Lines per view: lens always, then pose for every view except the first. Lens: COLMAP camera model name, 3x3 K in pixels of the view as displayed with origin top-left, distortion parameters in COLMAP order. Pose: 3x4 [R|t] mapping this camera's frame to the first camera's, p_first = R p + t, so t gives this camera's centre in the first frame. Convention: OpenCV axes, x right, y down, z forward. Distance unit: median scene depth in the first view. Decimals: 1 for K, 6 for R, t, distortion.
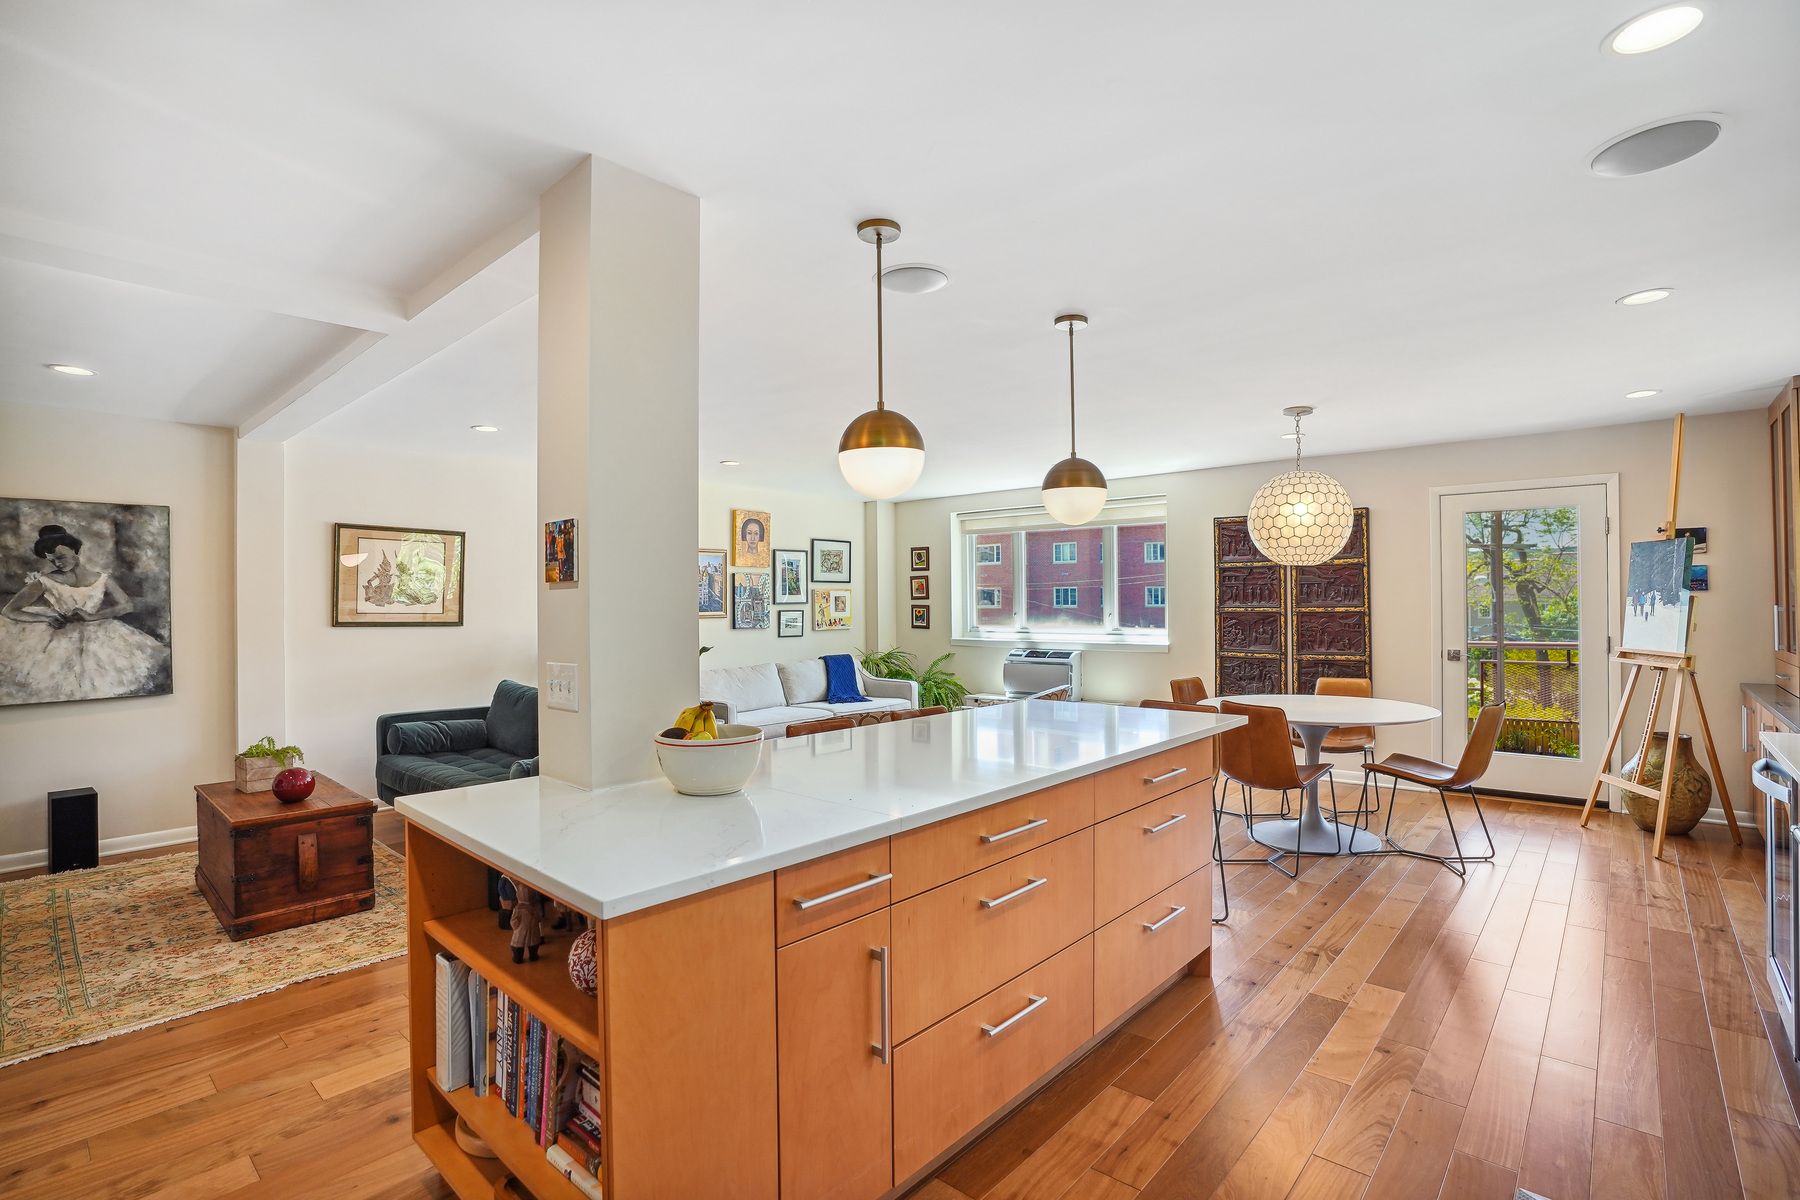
lens RADIAL K [[840.7, 0, 901.9], [0, 840.7, 604.6], [0, 0, 1]] dist [-0.073232, 0.026514]
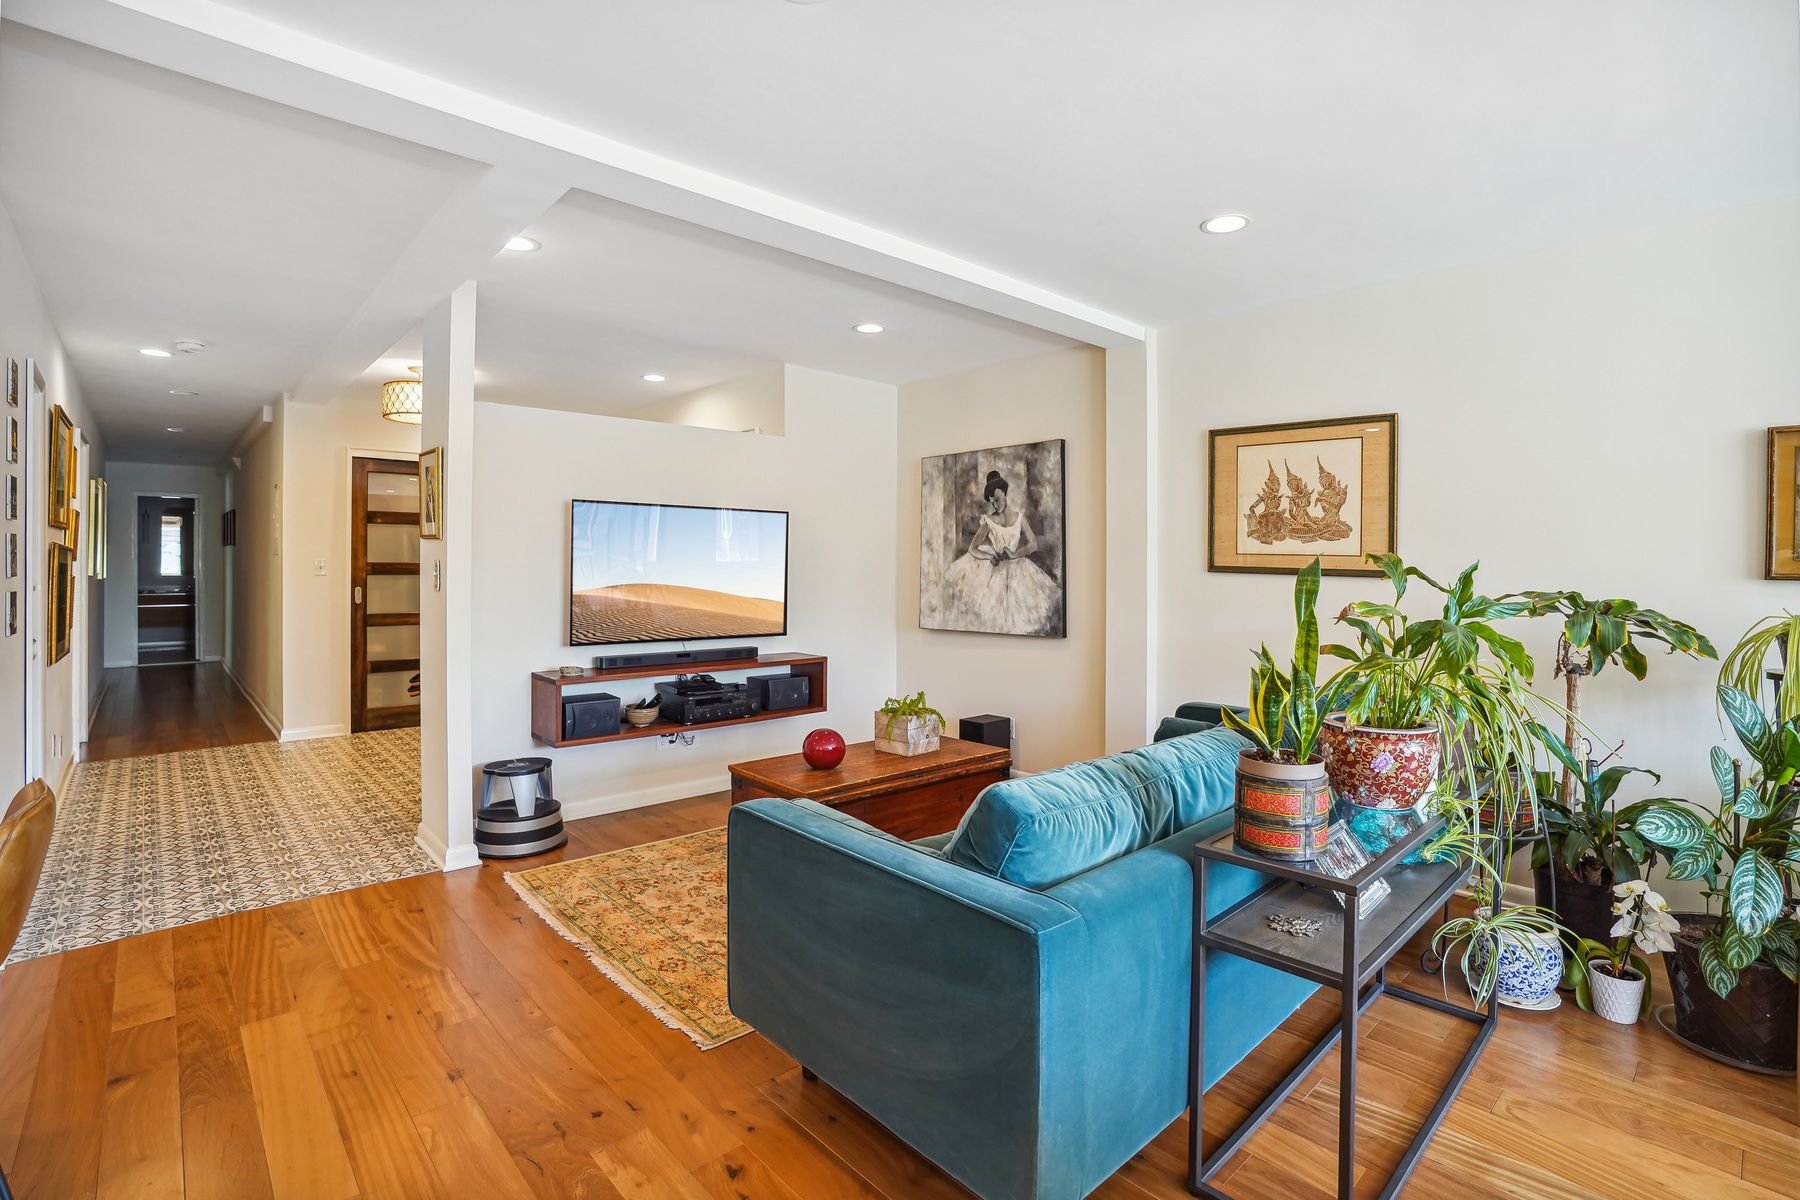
lens RADIAL K [[840.7, 0, 901.2], [0, 840.7, 561.4], [0, 0, 1]] dist [-0.073232, 0.026514]
pose [[-0.098574, 0.006871, -0.995106, 0.073132], [-0.004034, 0.999965, 0.007305, 0.012736], [0.995122, 0.004735, -0.098542, 0.767946]]
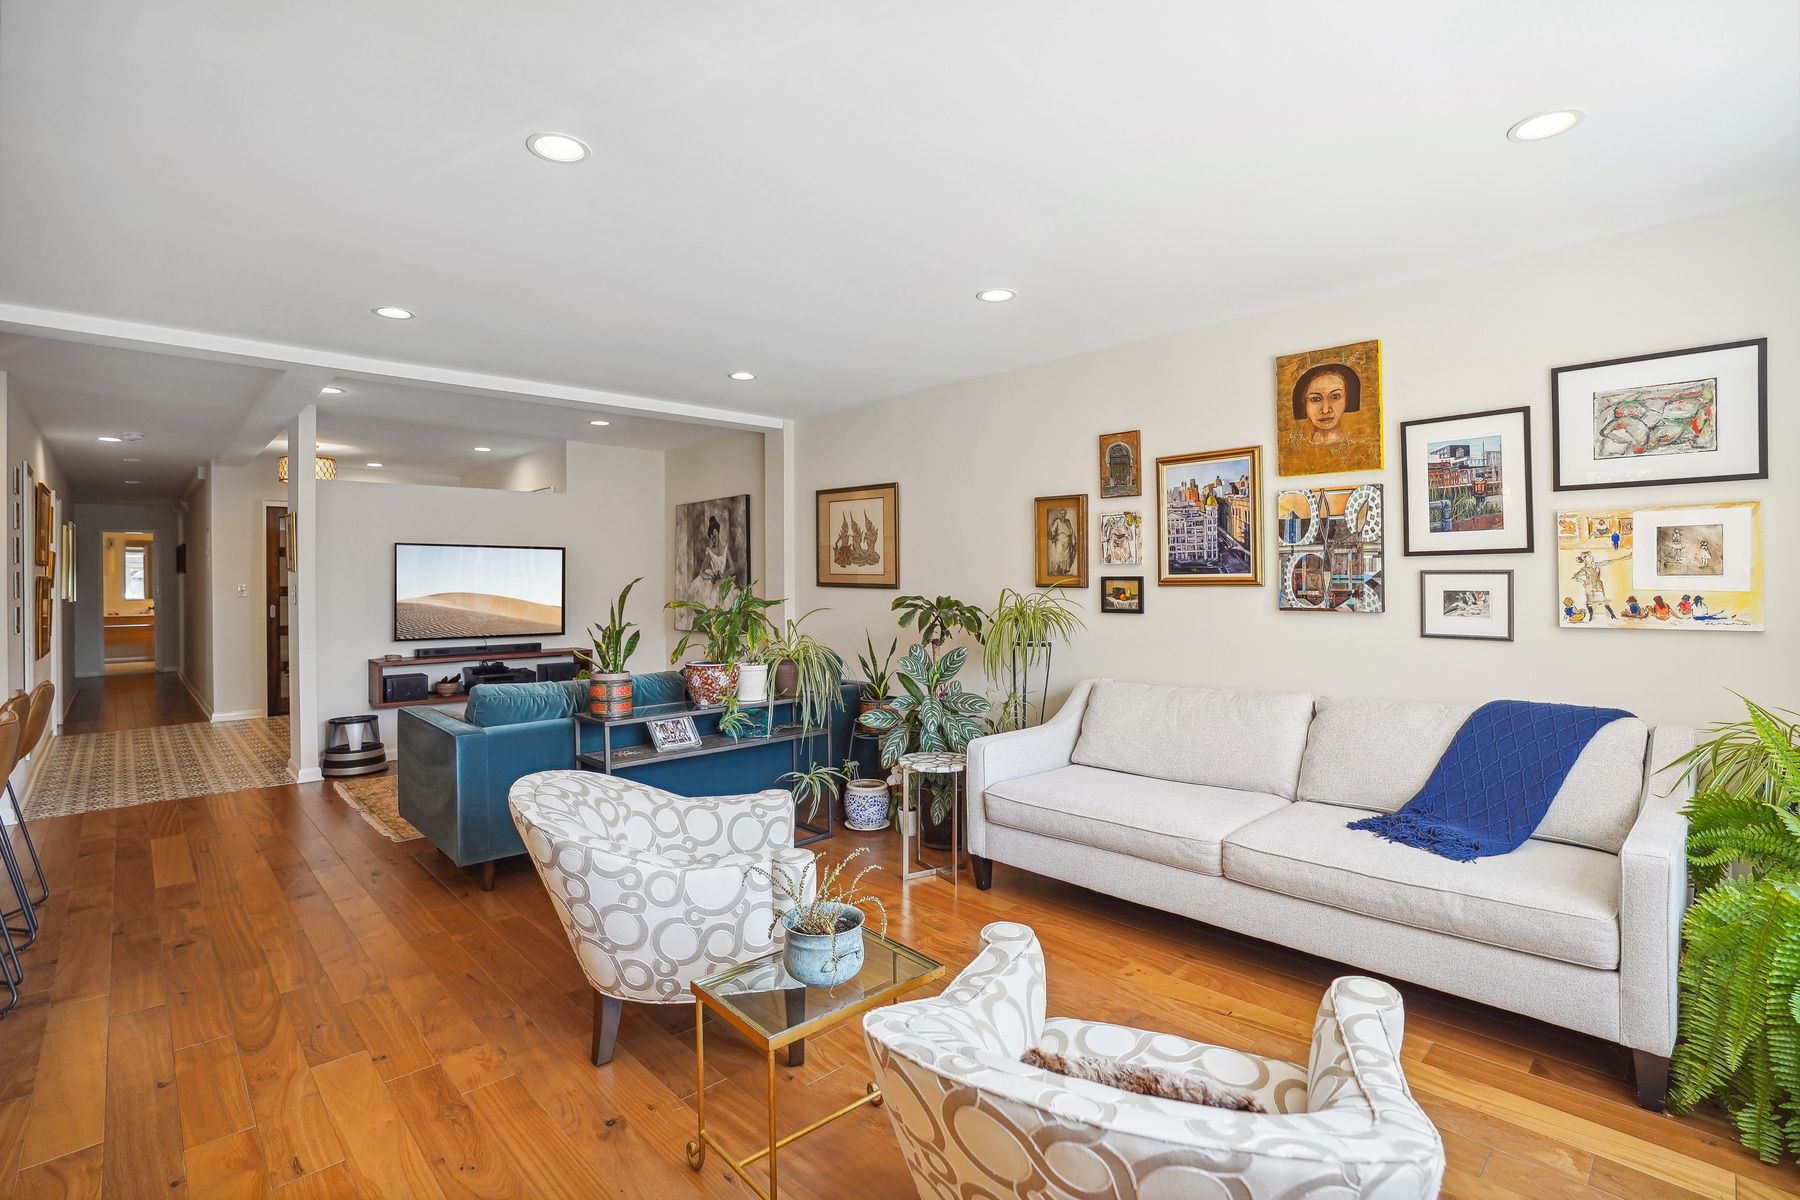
lens RADIAL K [[840.7, 0, 898.3], [0, 840.7, 576.1], [0, 0, 1]] dist [-0.073232, 0.026514]
pose [[-0.080531, 0.006470, -0.996731, 0.390650], [0.008146, 0.999950, 0.005833, 0.007326], [0.996719, -0.007649, -0.080580, 1.151305]]
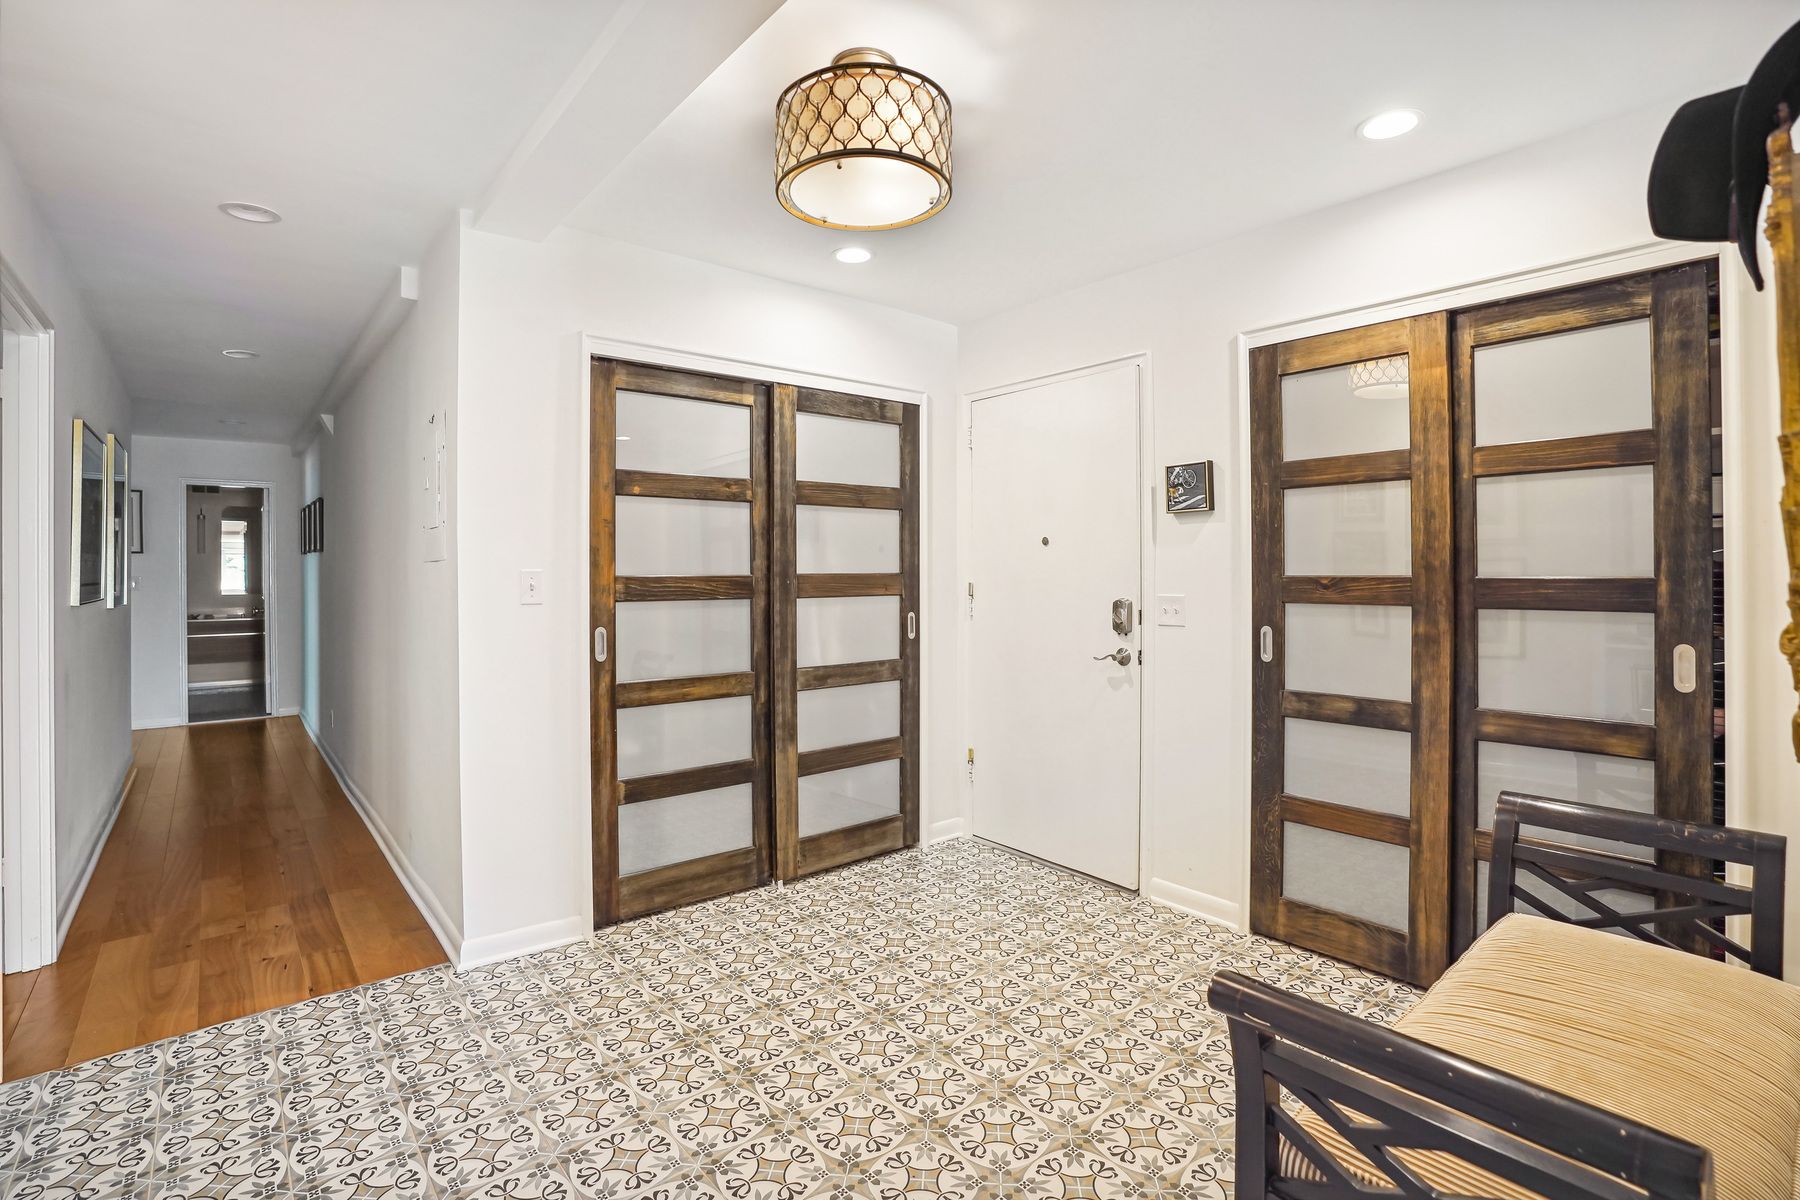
lens RADIAL K [[840.7, 0, 898.6], [0, 840.7, 563.4], [0, 0, 1]] dist [-0.073232, 0.026514]
pose [[-0.149910, 0.002969, -0.988695, -0.449678], [0.007017, 0.999974, 0.001939, 0.017004], [0.988675, -0.006647, -0.149927, 0.200643]]
